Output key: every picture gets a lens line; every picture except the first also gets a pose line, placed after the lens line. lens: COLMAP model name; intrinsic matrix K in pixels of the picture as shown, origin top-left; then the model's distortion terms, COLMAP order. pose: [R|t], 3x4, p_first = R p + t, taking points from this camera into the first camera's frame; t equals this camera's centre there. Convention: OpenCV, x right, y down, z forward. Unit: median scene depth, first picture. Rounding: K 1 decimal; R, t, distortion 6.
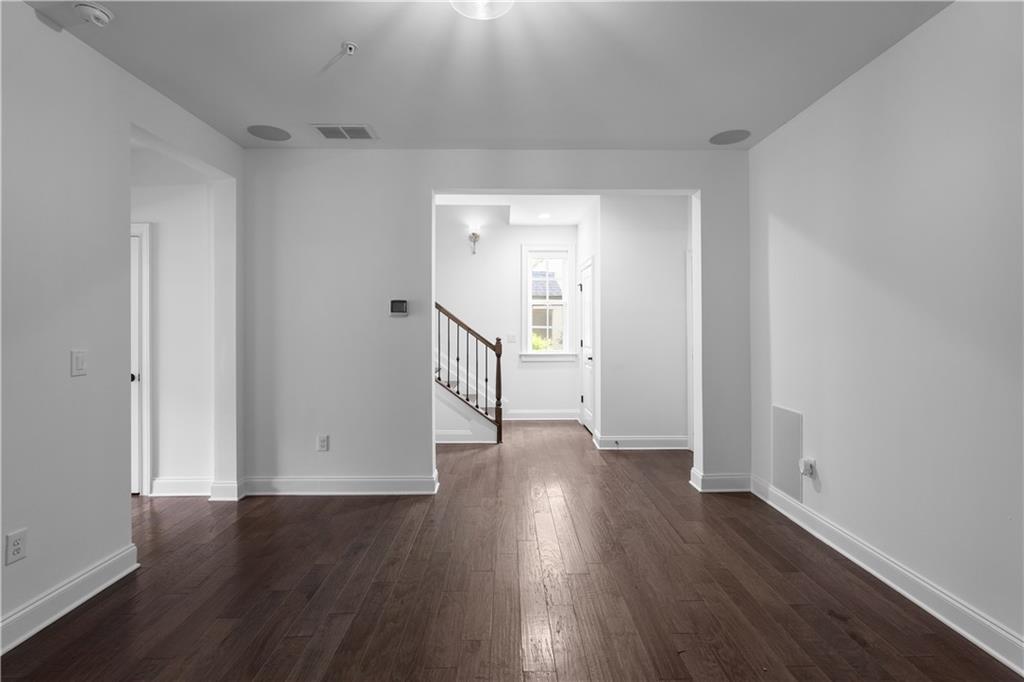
lens RADIAL K [[448.6, 0, 512.0], [0, 448.6, 341.0], [0, 0, 1]] dist [-0.004468, -0.000450]
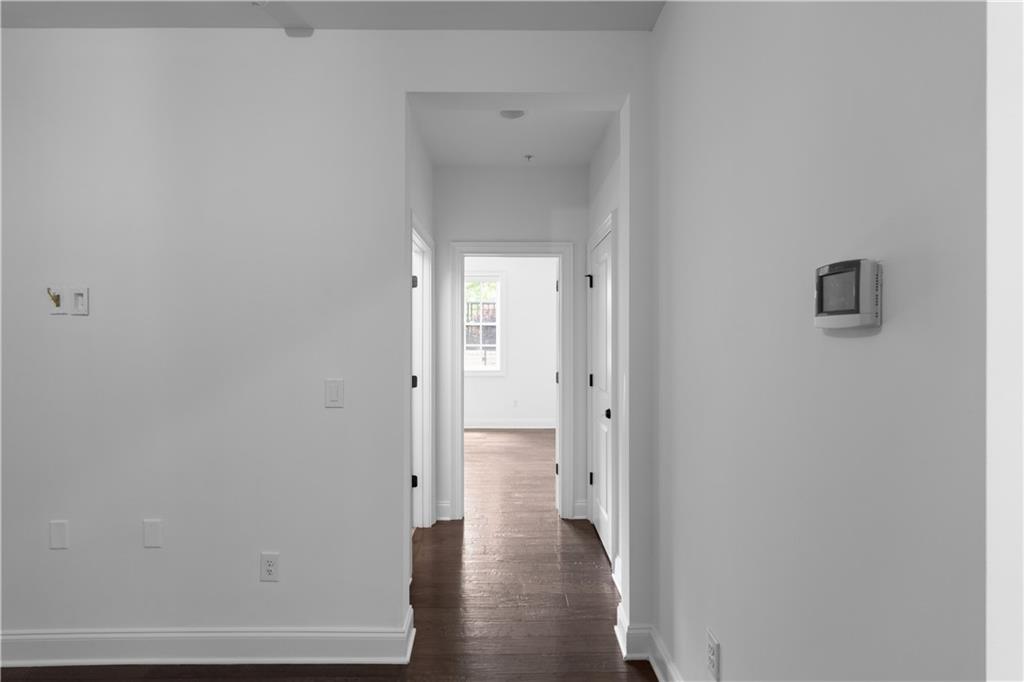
lens RADIAL K [[505.2, 0, 512.0], [0, 505.2, 341.0], [0, 0, 1]] dist [0.002604, 0.001035]
pose [[0.001097, 0.006194, -0.999980, 0.042485], [-0.033201, 0.999430, 0.006155, -0.075996], [0.999448, 0.033194, 0.001302, 1.394490]]
